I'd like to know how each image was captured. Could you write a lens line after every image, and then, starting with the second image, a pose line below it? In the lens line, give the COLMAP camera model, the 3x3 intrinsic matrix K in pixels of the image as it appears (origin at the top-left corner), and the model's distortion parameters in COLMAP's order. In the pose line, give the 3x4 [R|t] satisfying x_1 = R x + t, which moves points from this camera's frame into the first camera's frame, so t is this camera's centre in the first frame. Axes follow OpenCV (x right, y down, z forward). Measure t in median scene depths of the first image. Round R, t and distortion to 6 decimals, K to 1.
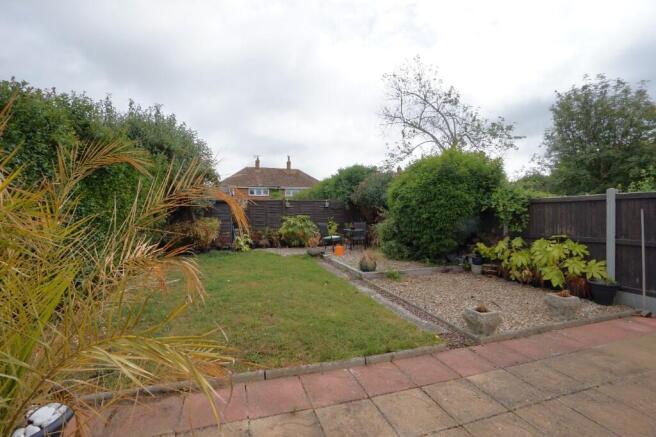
lens RADIAL K [[287.8, 0, 331.0], [0, 287.8, 221.5], [0, 0, 1]] dist [-0.035357, 0.001274]
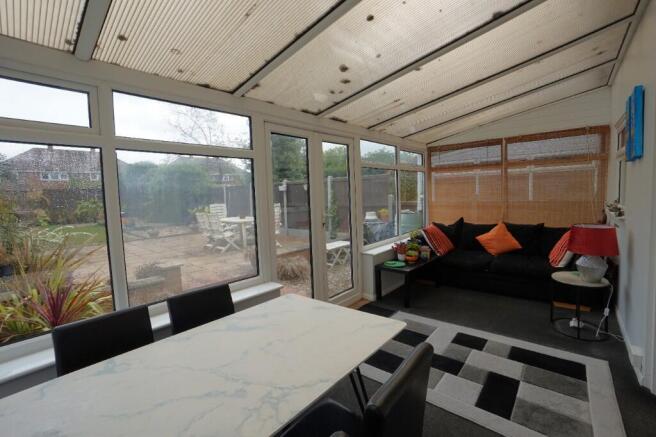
lens RADIAL K [[287.8, 0, 322.3], [0, 287.8, 215.9], [0, 0, 1]] dist [-0.035357, 0.001274]
pose [[0.872165, -0.065788, 0.484768, 0.195381], [0.041467, 0.997292, 0.060737, 0.021270], [-0.487451, -0.032871, 0.872531, -0.716830]]
